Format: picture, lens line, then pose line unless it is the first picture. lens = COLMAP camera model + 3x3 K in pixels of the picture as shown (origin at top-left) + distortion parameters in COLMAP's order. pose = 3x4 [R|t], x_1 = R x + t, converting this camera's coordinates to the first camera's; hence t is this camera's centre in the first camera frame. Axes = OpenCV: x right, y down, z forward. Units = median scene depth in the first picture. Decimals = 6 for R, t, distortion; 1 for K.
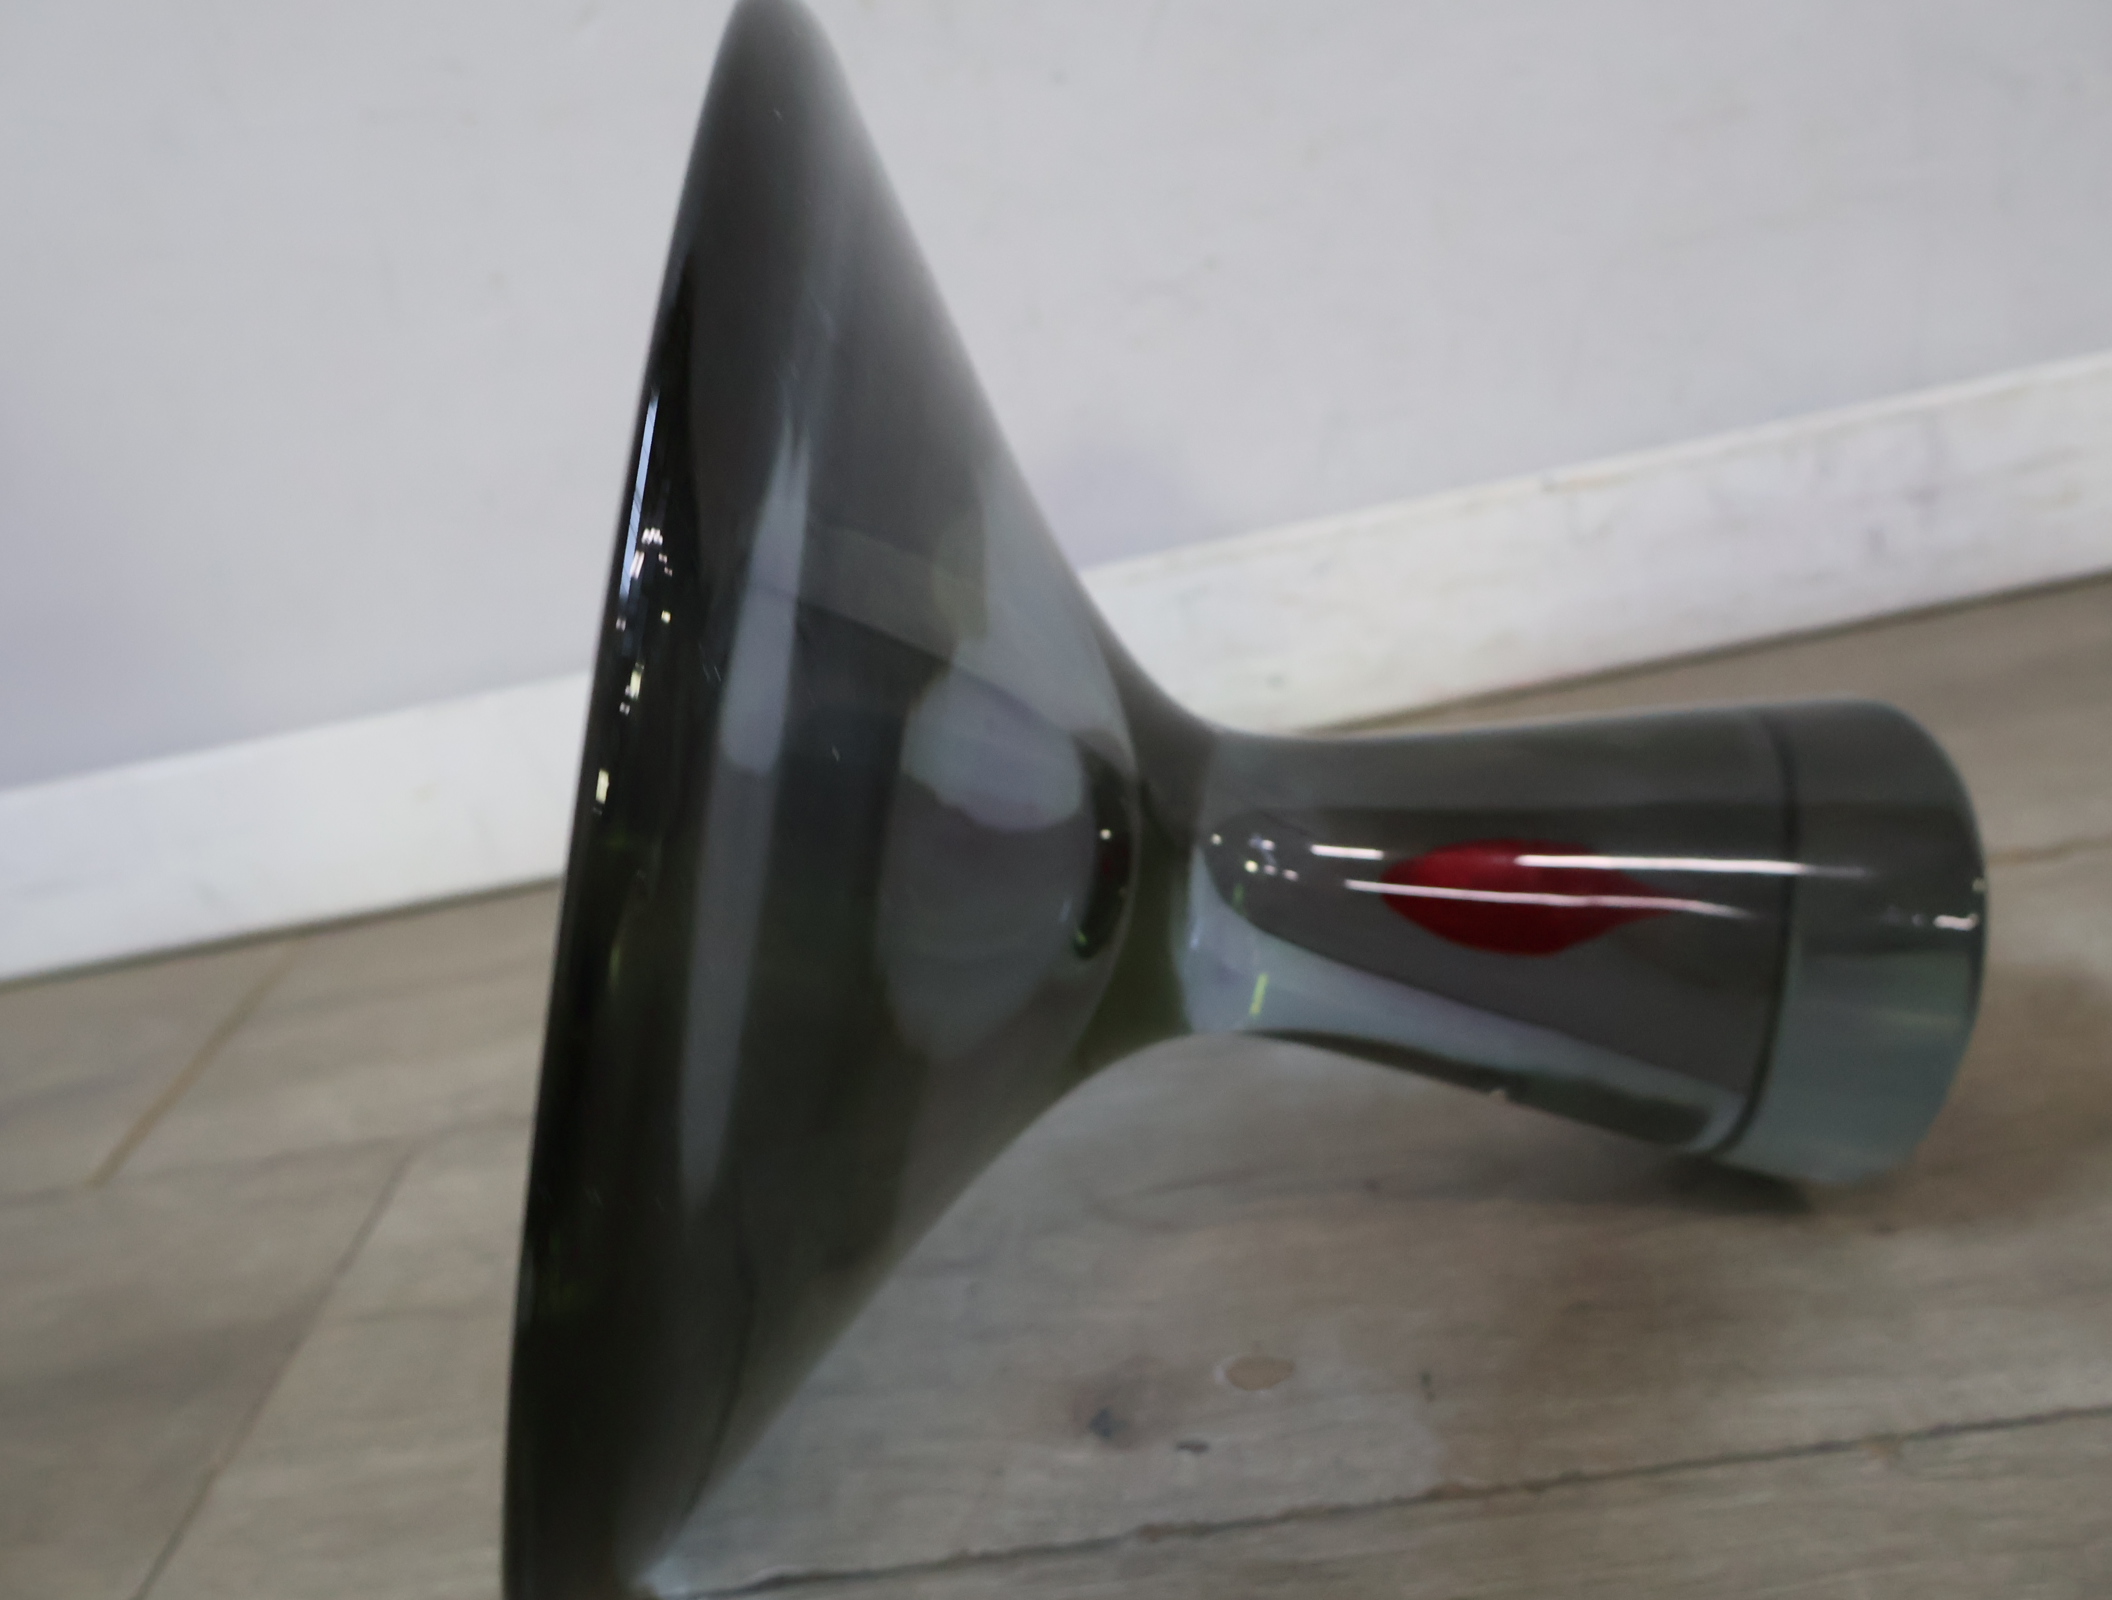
lens RADIAL K [[2033.6, 0, 1058.5], [0, 2033.6, 811.8], [0, 0, 1]] dist [0.006241, 0.000000]
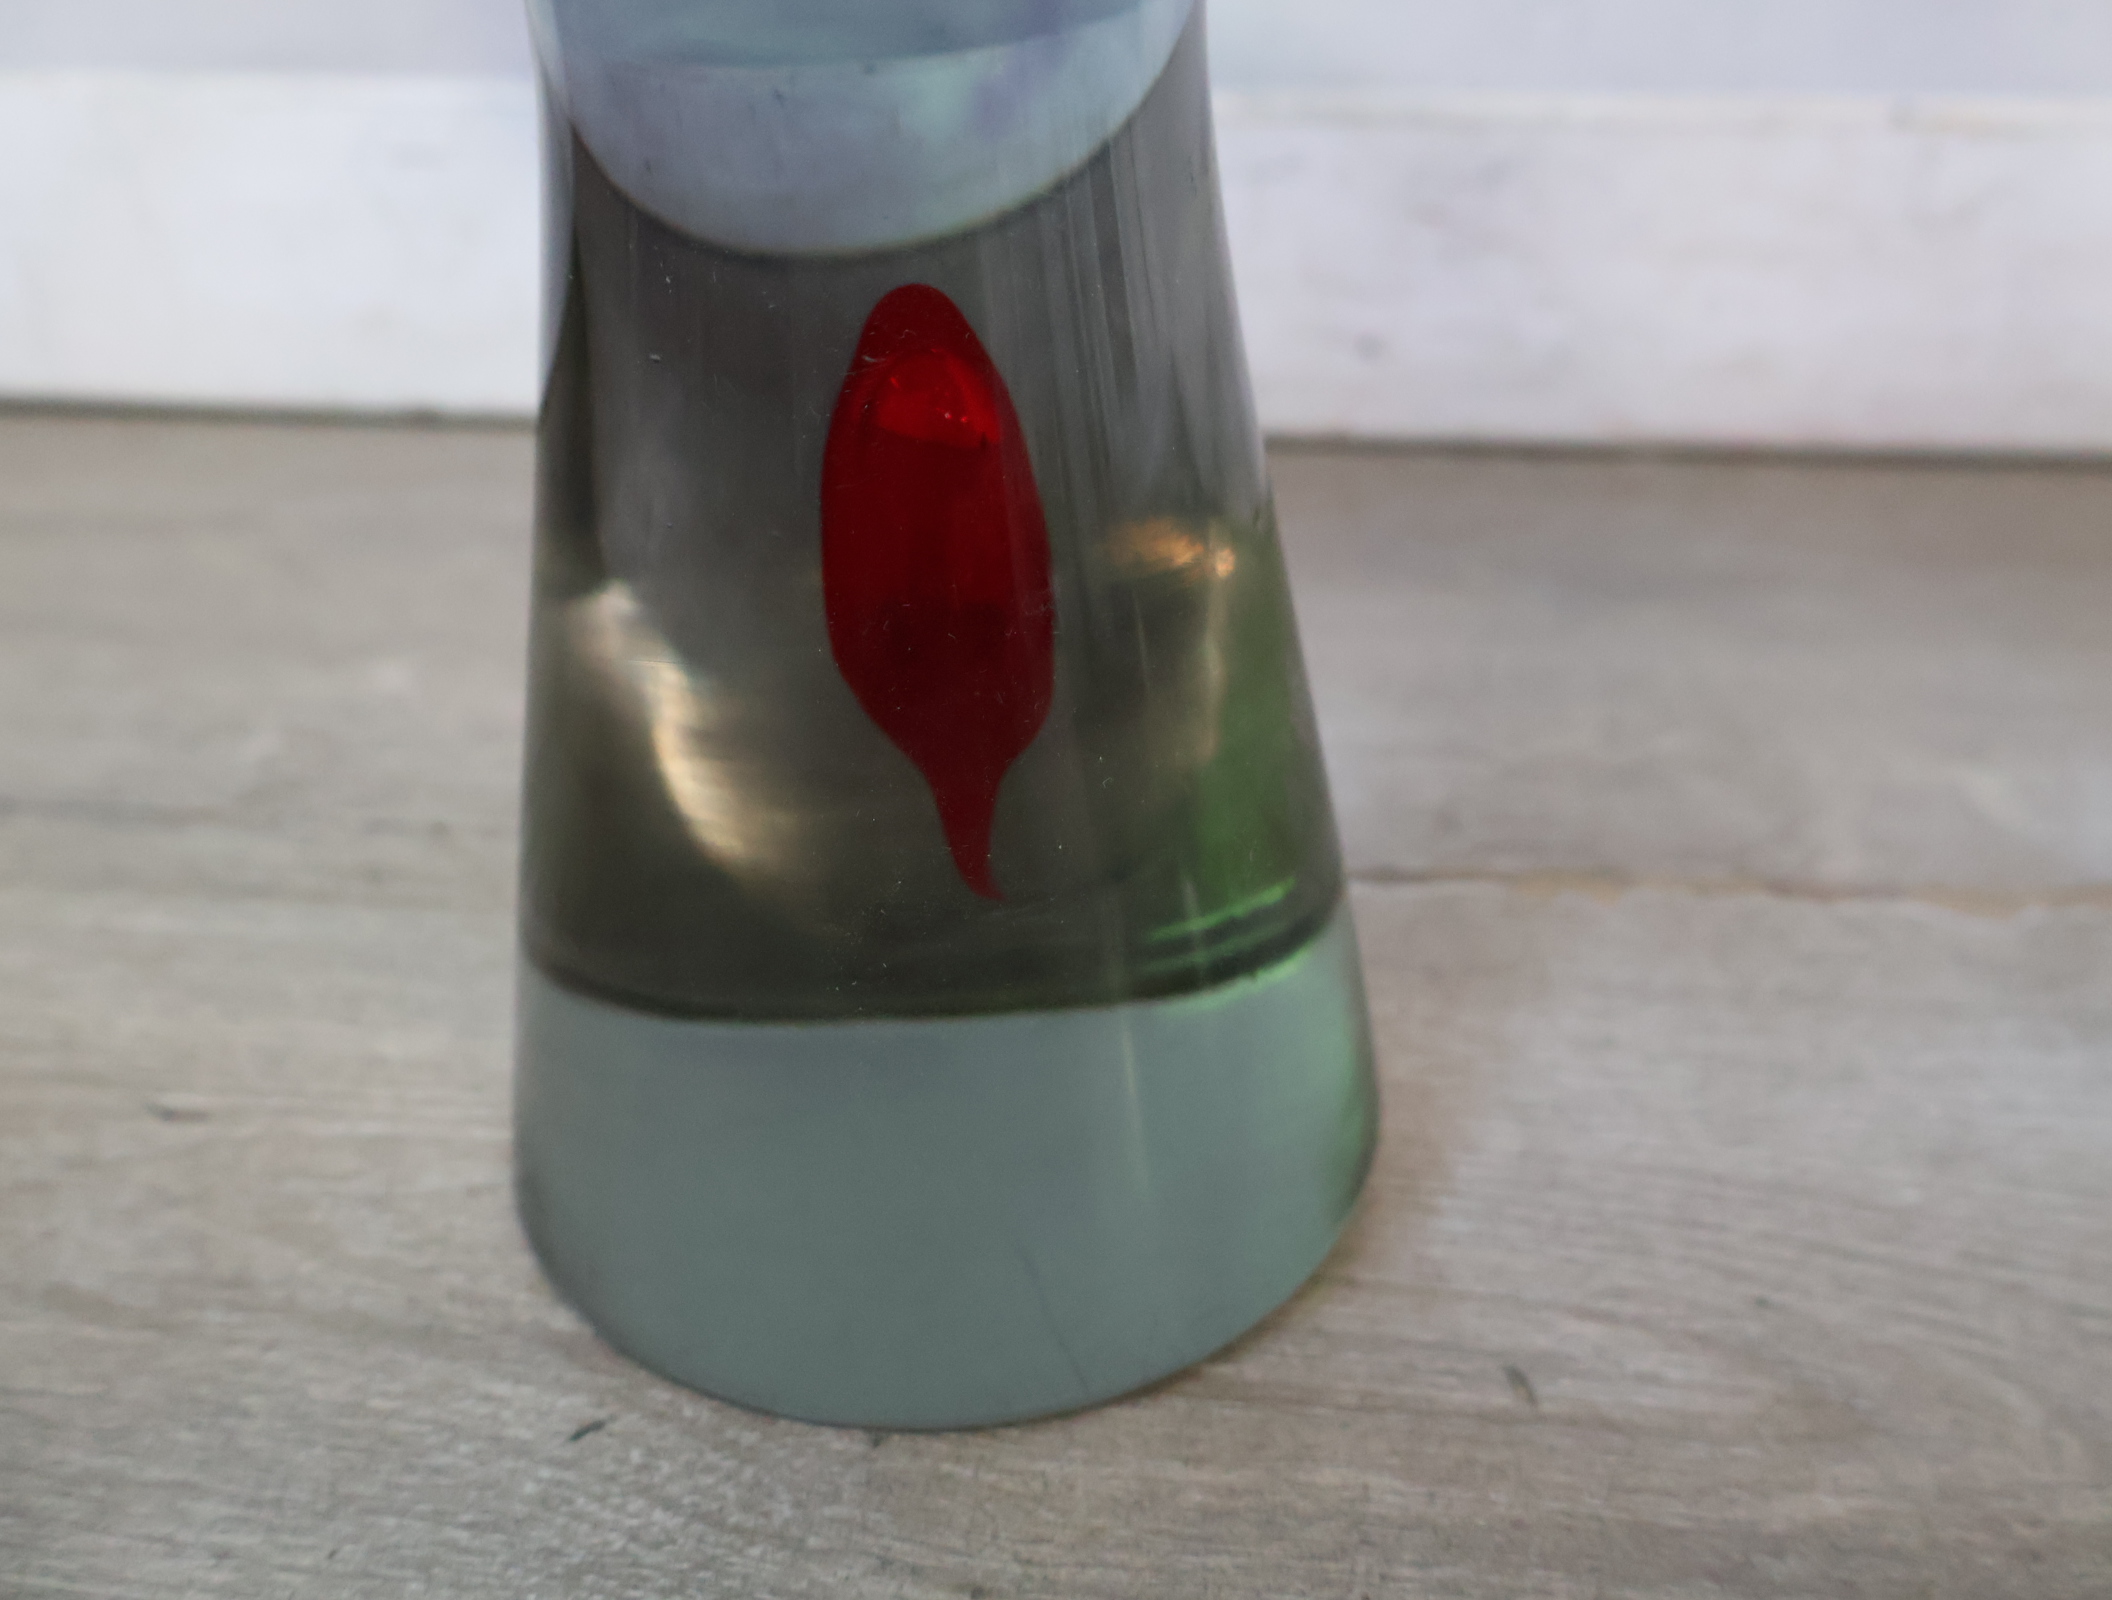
lens RADIAL K [[2033.6, 0, 1057.1], [0, 2033.6, 795.7], [0, 0, 1]] dist [0.006241, 0.000000]
pose [[0.973561, 0.212523, 0.083739, -0.010693], [-0.220608, 0.969871, 0.103356, 0.040390], [-0.059250, -0.119097, 0.991113, 0.647291]]
